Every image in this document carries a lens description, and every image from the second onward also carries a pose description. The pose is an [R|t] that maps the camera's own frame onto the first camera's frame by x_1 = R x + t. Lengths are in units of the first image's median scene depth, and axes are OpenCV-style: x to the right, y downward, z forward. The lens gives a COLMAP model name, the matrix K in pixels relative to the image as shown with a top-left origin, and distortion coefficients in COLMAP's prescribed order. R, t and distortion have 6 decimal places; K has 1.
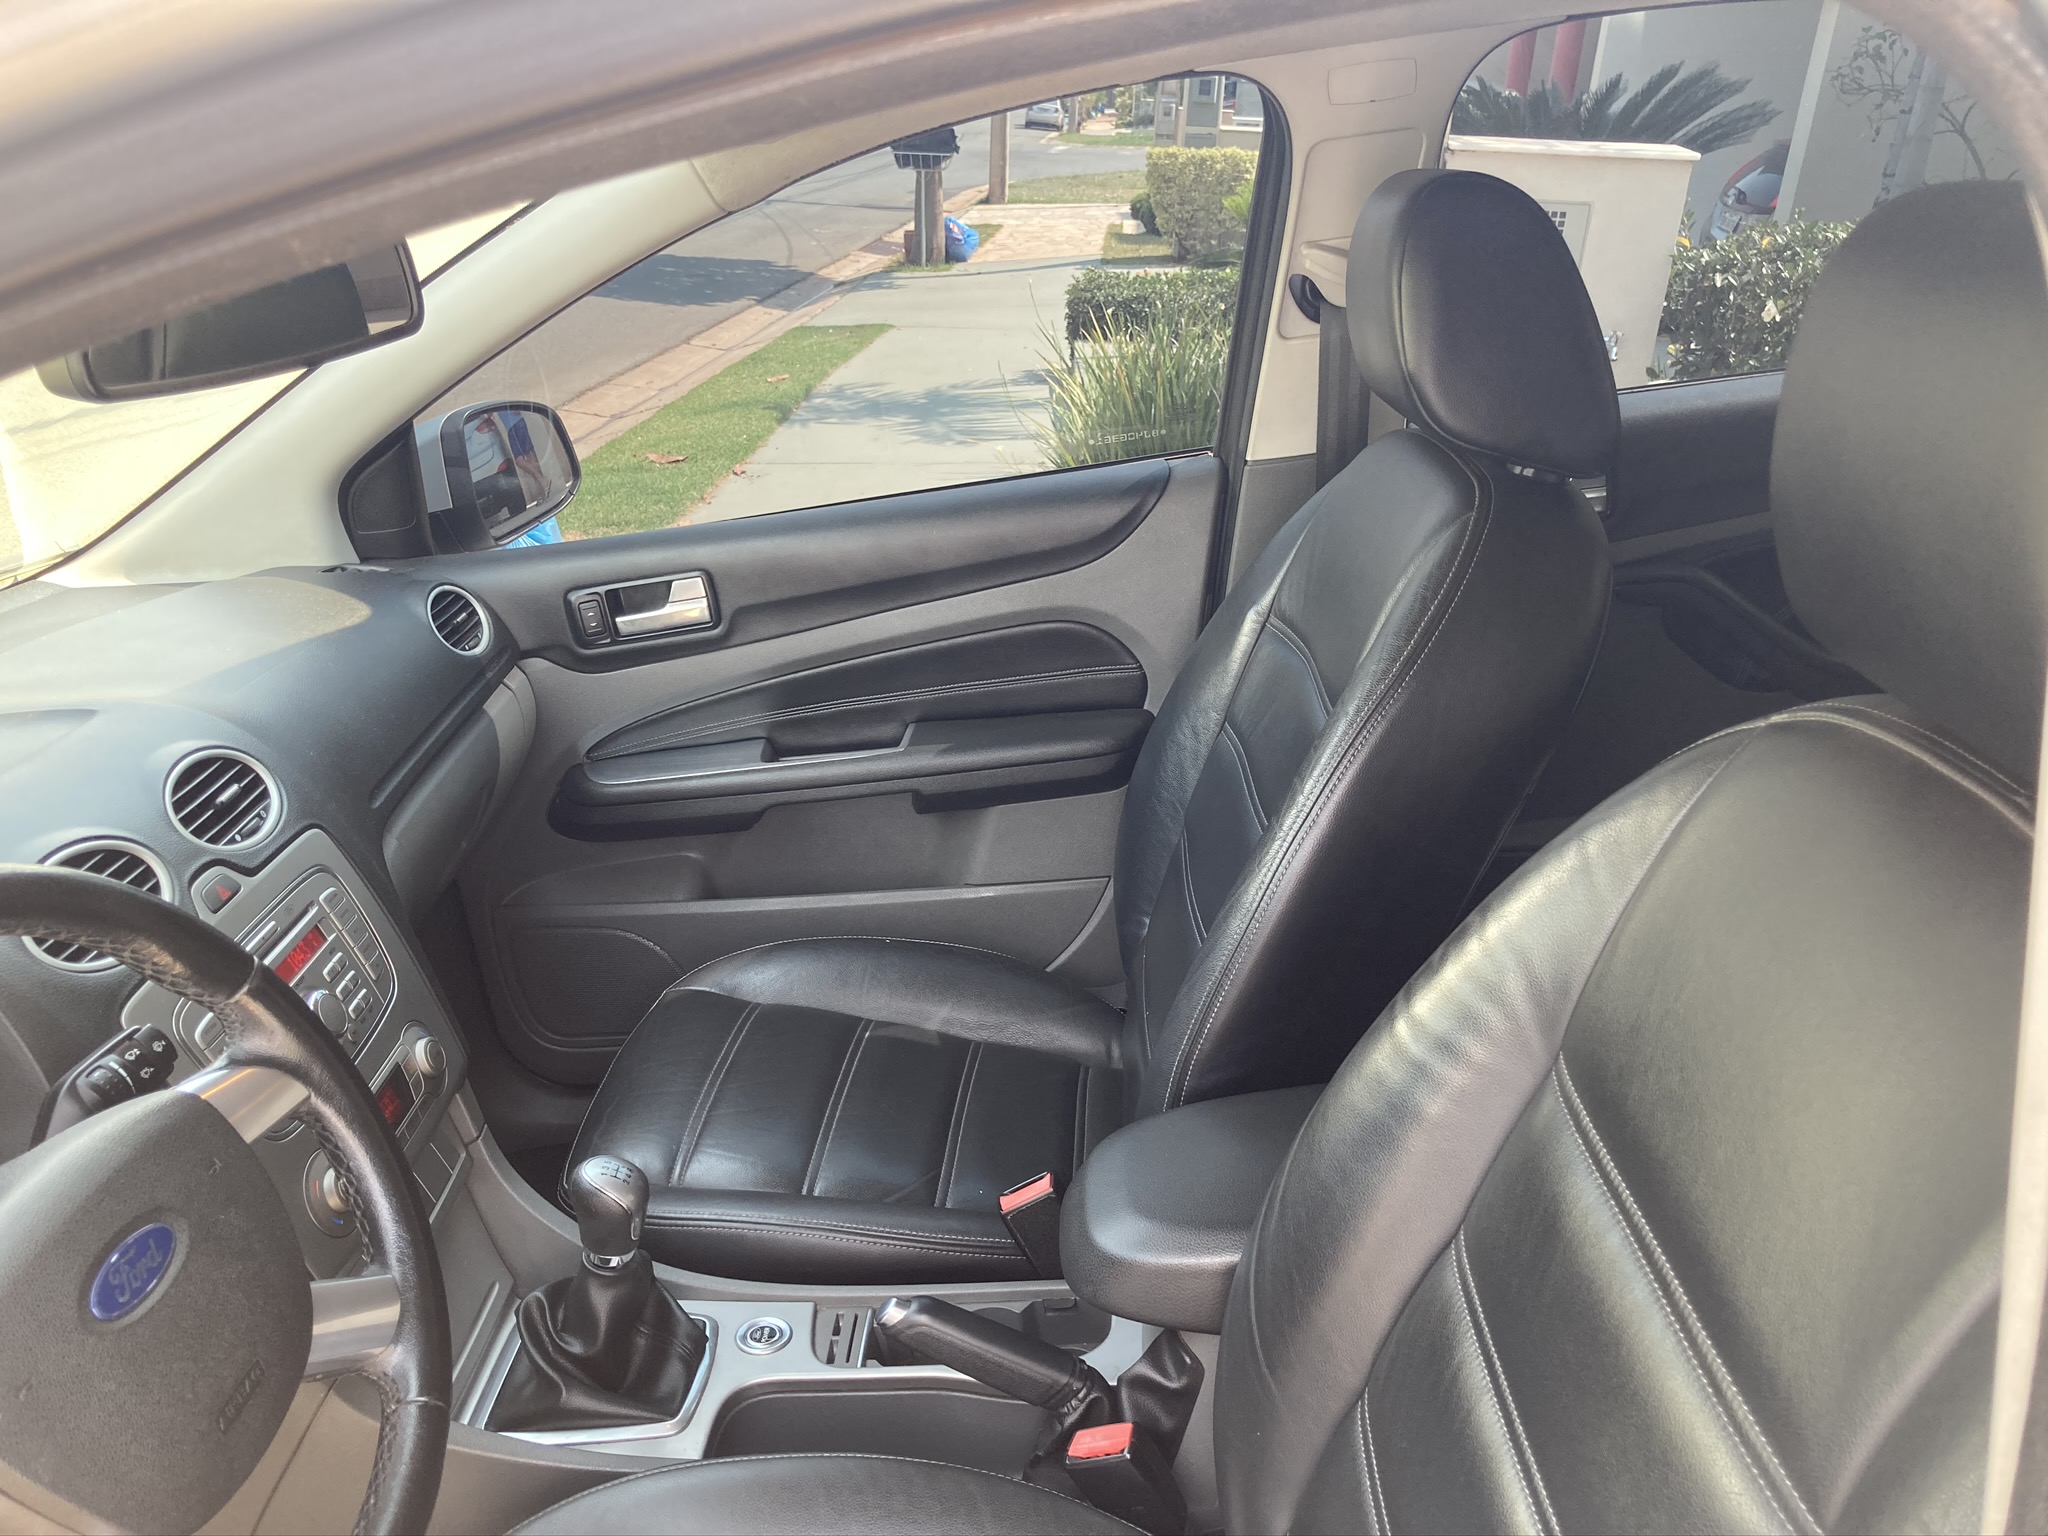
lens RADIAL K [[1654.2, 0, 1013.8], [0, 1654.2, 774.3], [0, 0, 1]] dist [0.006332, -0.013210]
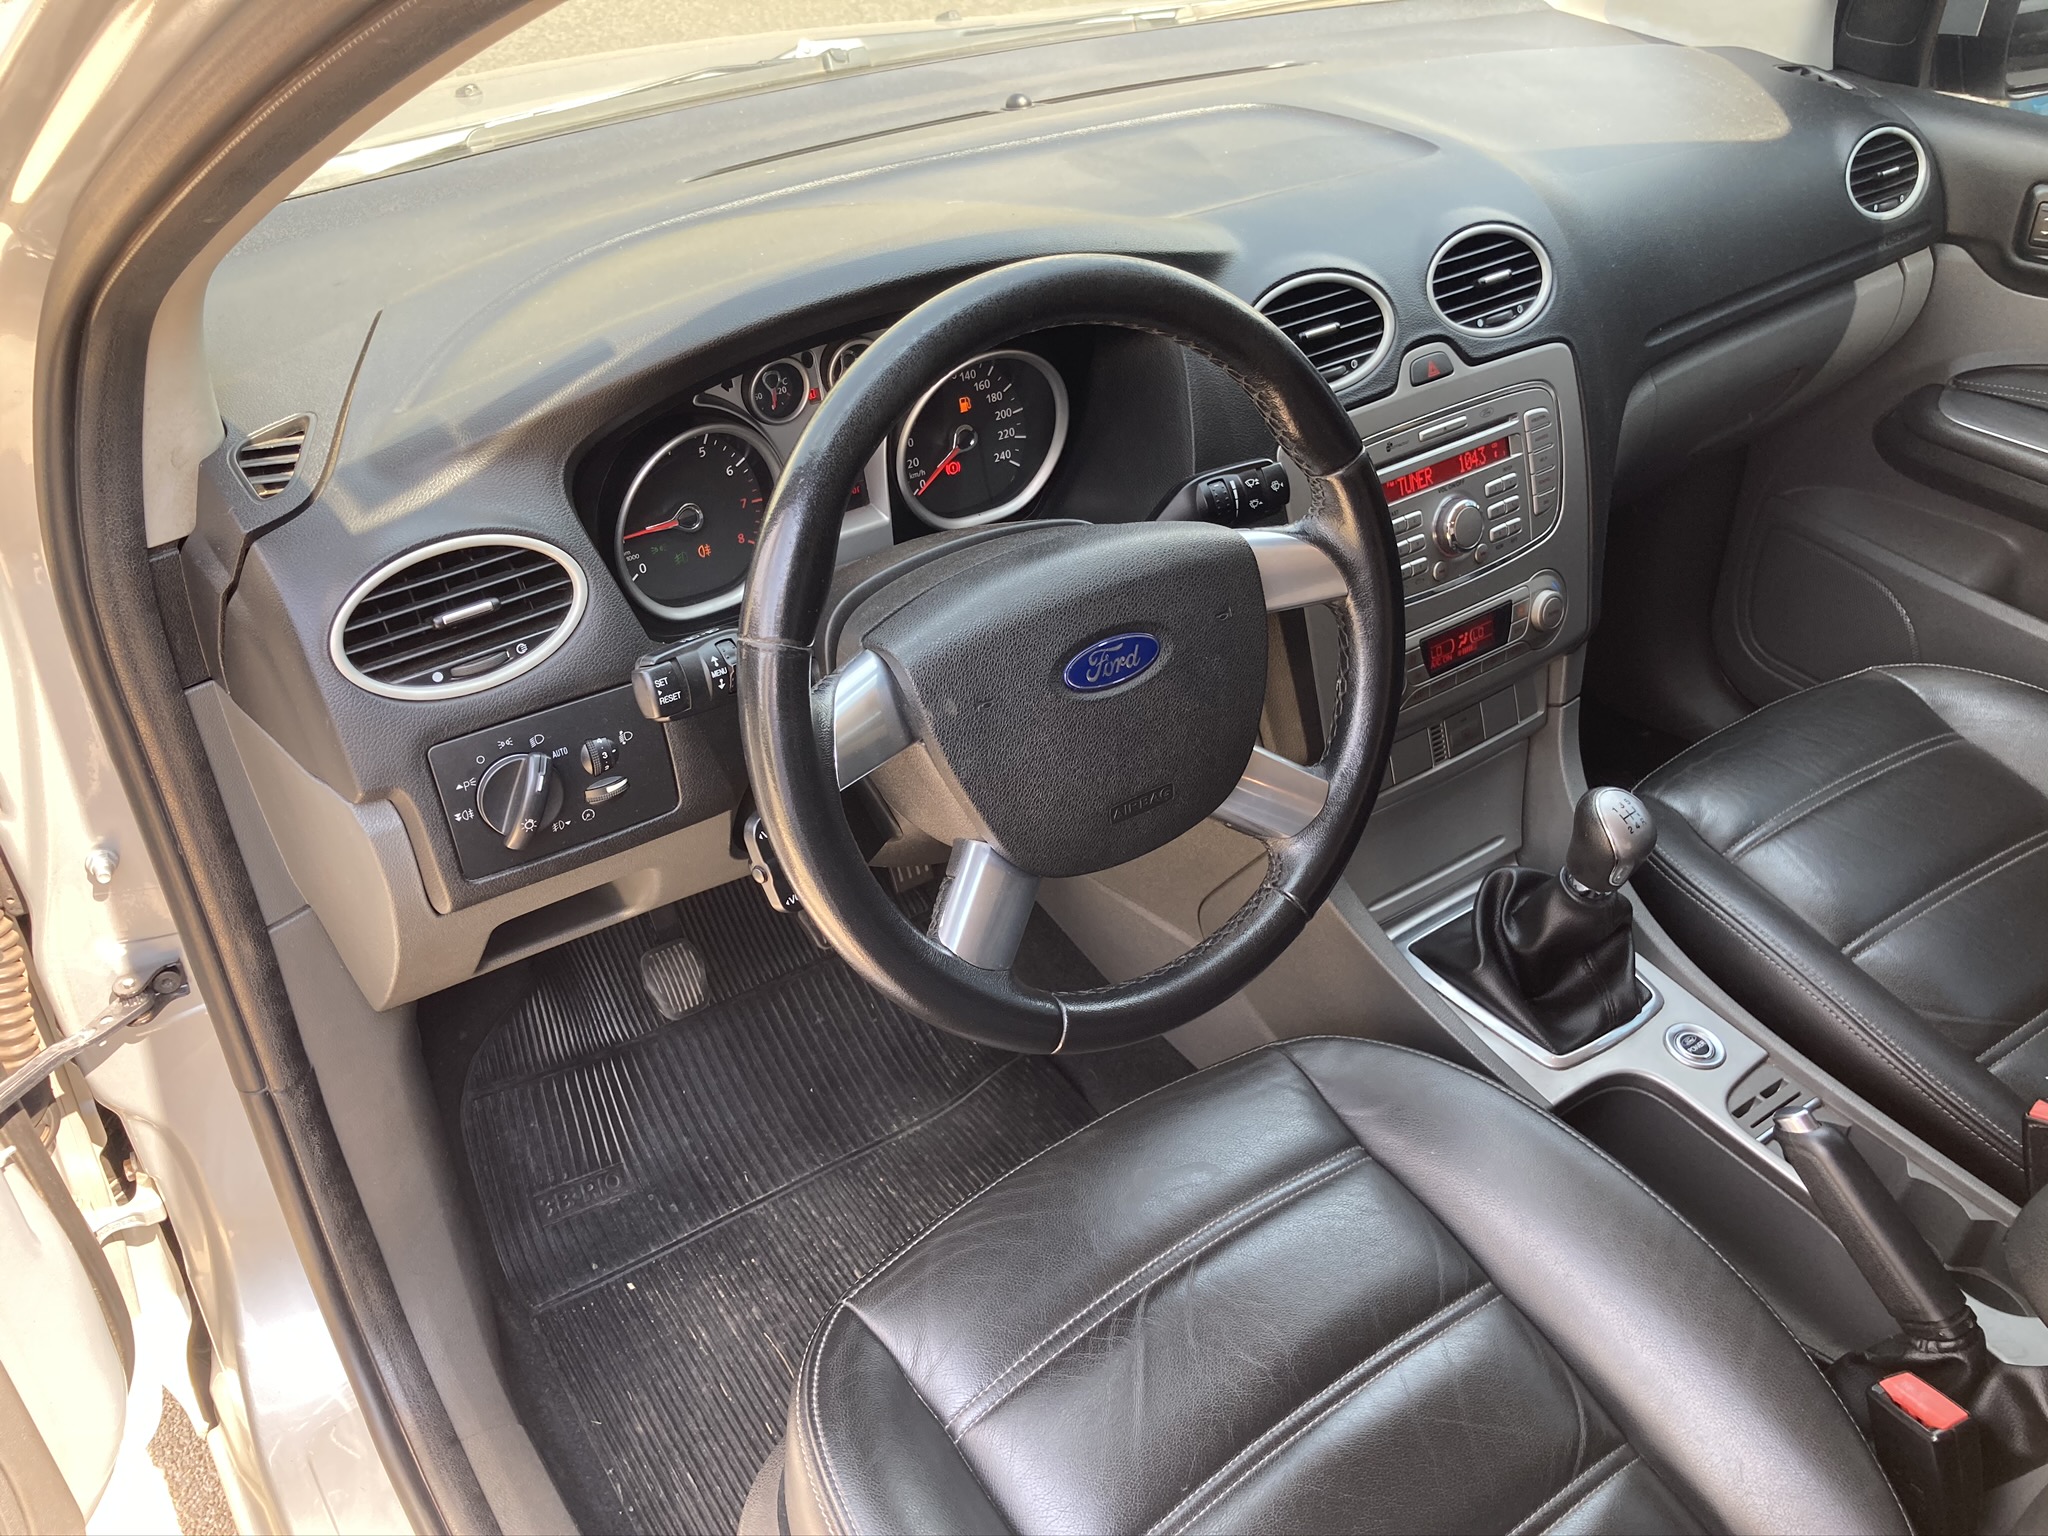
lens RADIAL K [[1654.2, 0, 1021.8], [0, 1654.2, 771.3], [0, 0, 1]] dist [0.006332, -0.013210]
pose [[0.613743, 0.540623, -0.575366, 0.075138], [-0.346095, 0.839245, 0.419388, -0.055465], [0.709604, -0.058265, 0.702188, 0.092302]]
